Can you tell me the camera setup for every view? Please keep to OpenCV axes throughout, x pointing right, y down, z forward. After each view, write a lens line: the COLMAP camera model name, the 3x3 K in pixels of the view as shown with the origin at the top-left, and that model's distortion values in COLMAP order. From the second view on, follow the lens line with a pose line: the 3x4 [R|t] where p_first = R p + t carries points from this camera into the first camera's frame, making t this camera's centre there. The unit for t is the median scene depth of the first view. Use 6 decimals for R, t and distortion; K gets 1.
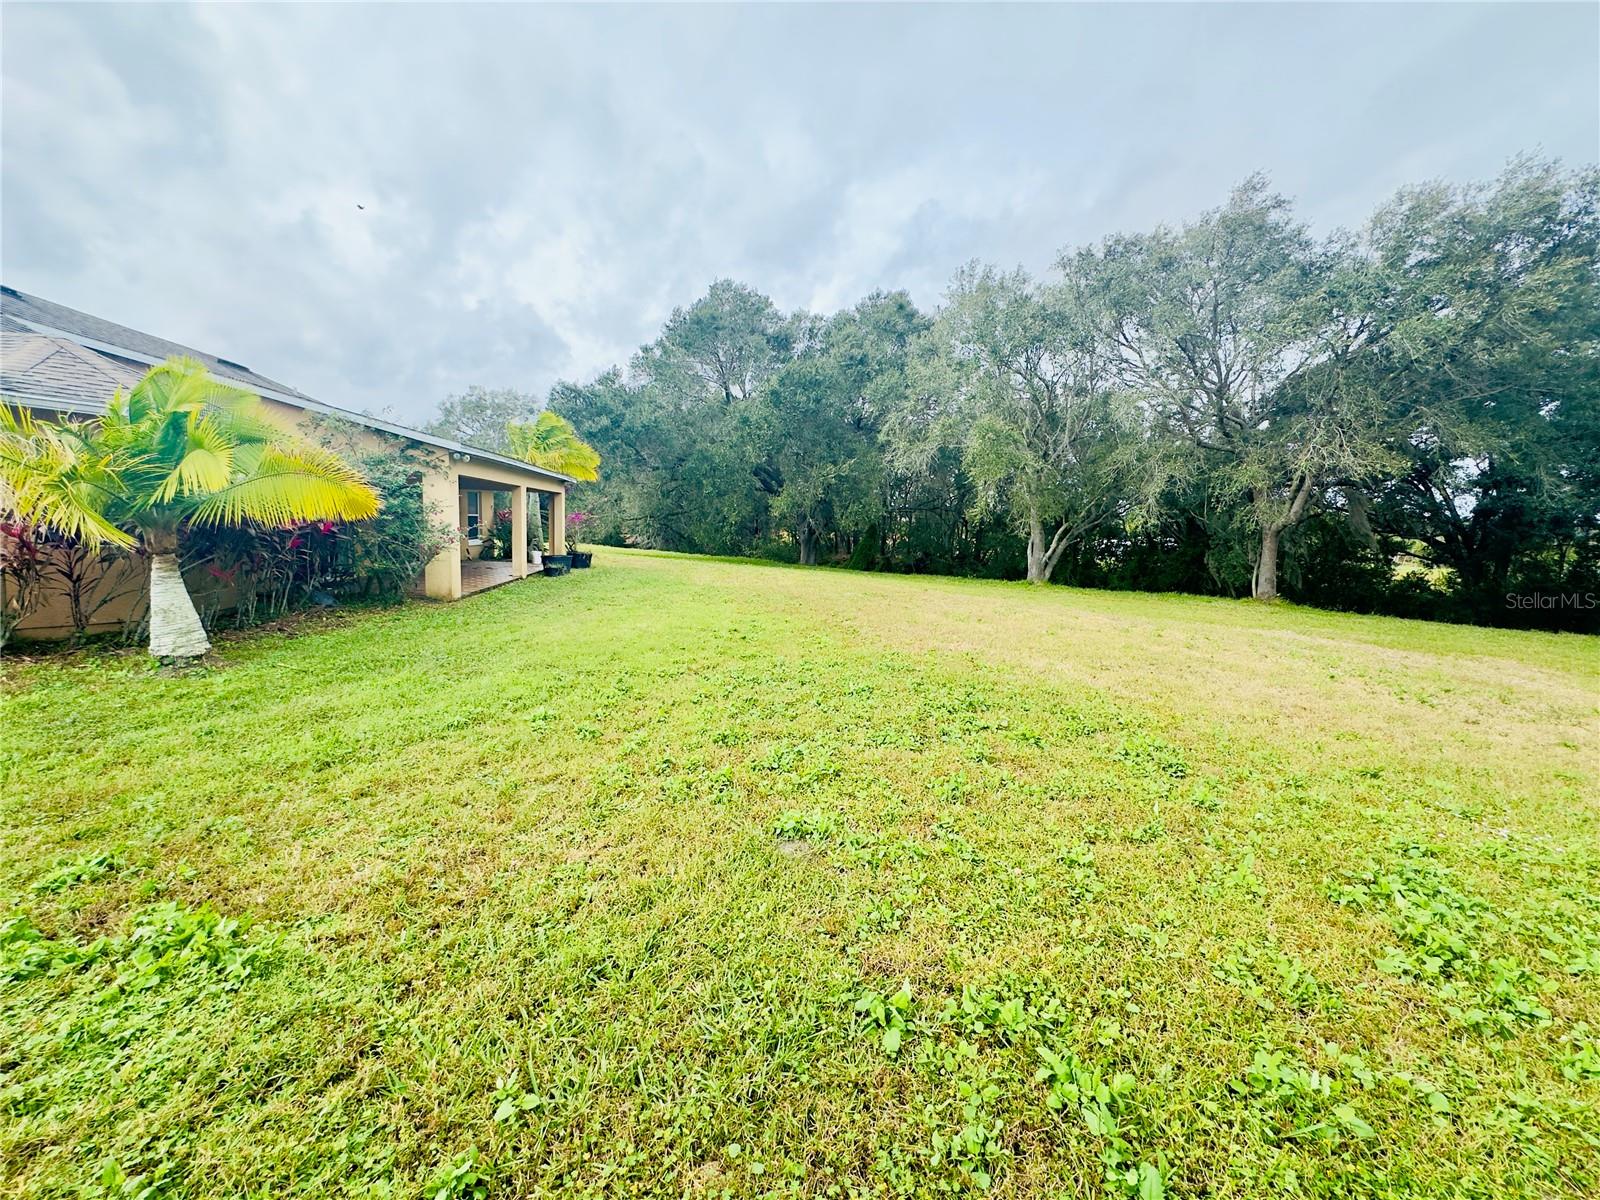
lens RADIAL K [[662.1, 0, 804.0], [0, 662.1, 602.8], [0, 0, 1]] dist [-0.003348, 0.000493]
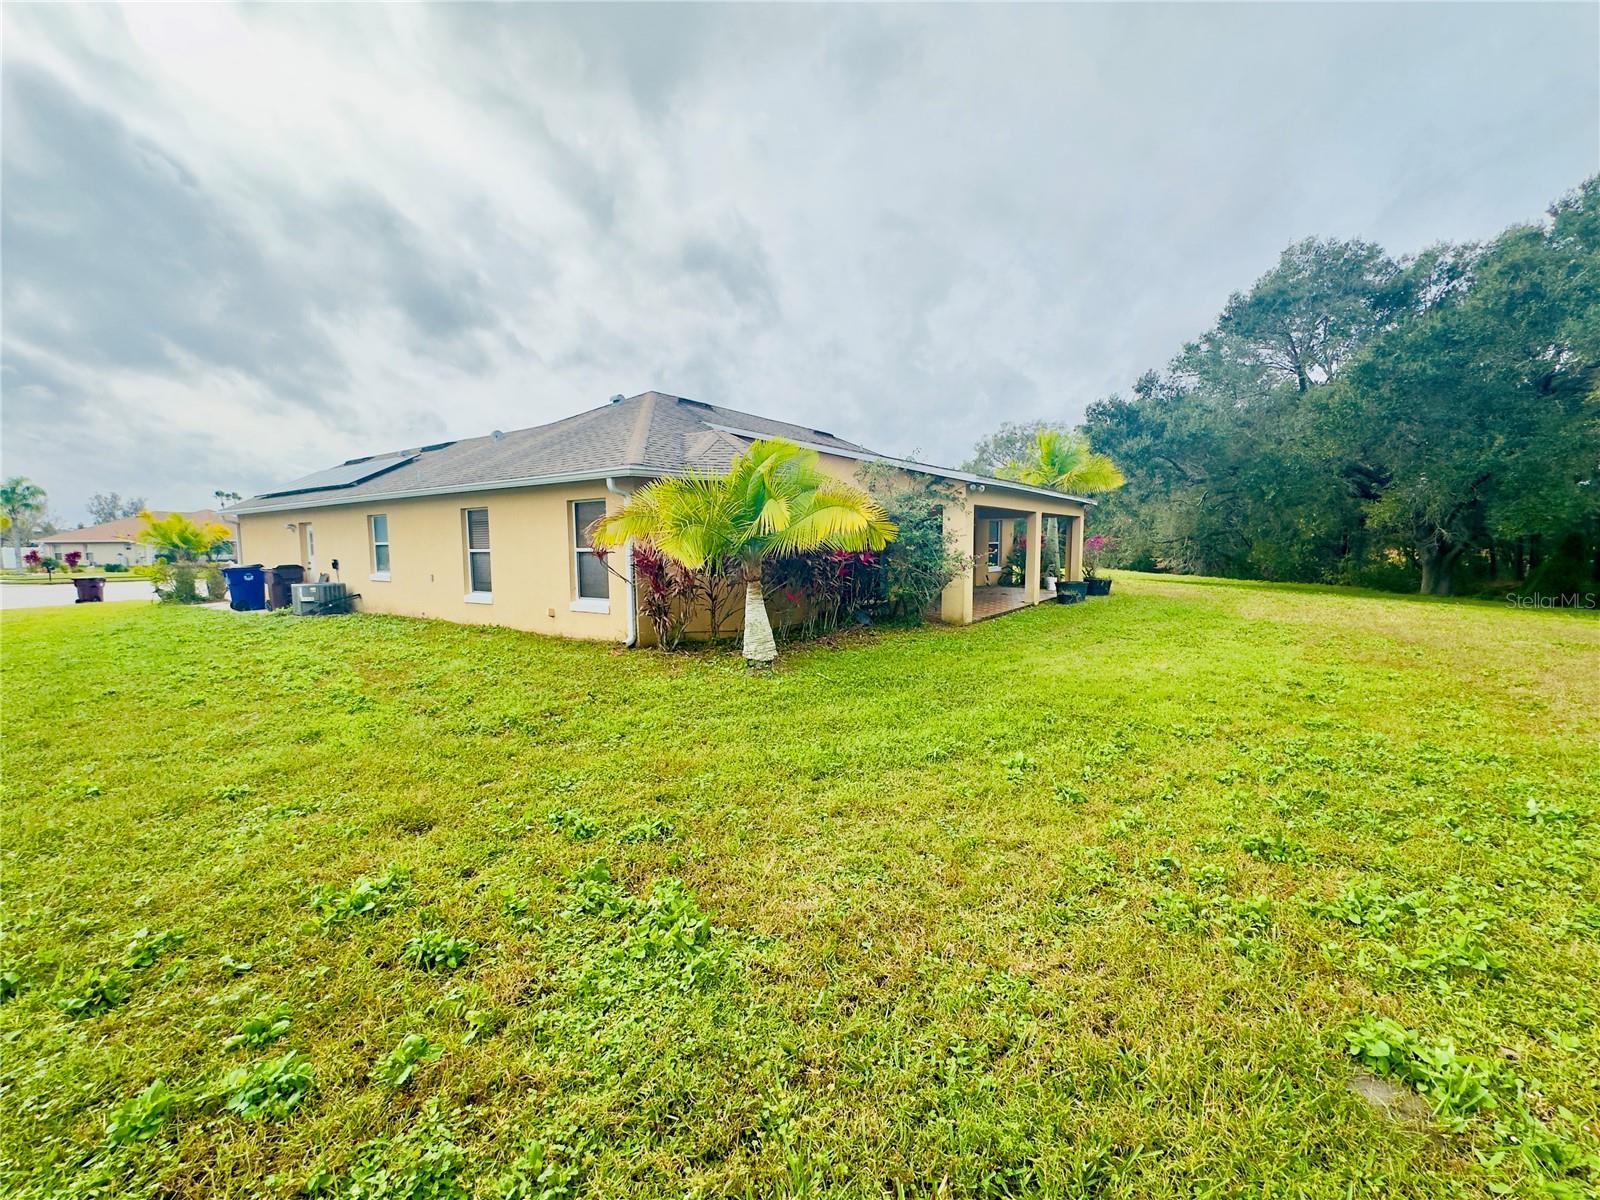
lens RADIAL K [[662.1, 0, 797.3], [0, 662.1, 604.6], [0, 0, 1]] dist [-0.003348, 0.000493]
pose [[0.723457, 0.026780, -0.689850, -0.001390], [-0.051286, 0.998571, -0.015019, -0.012075], [0.688462, 0.046245, 0.723797, 0.108454]]
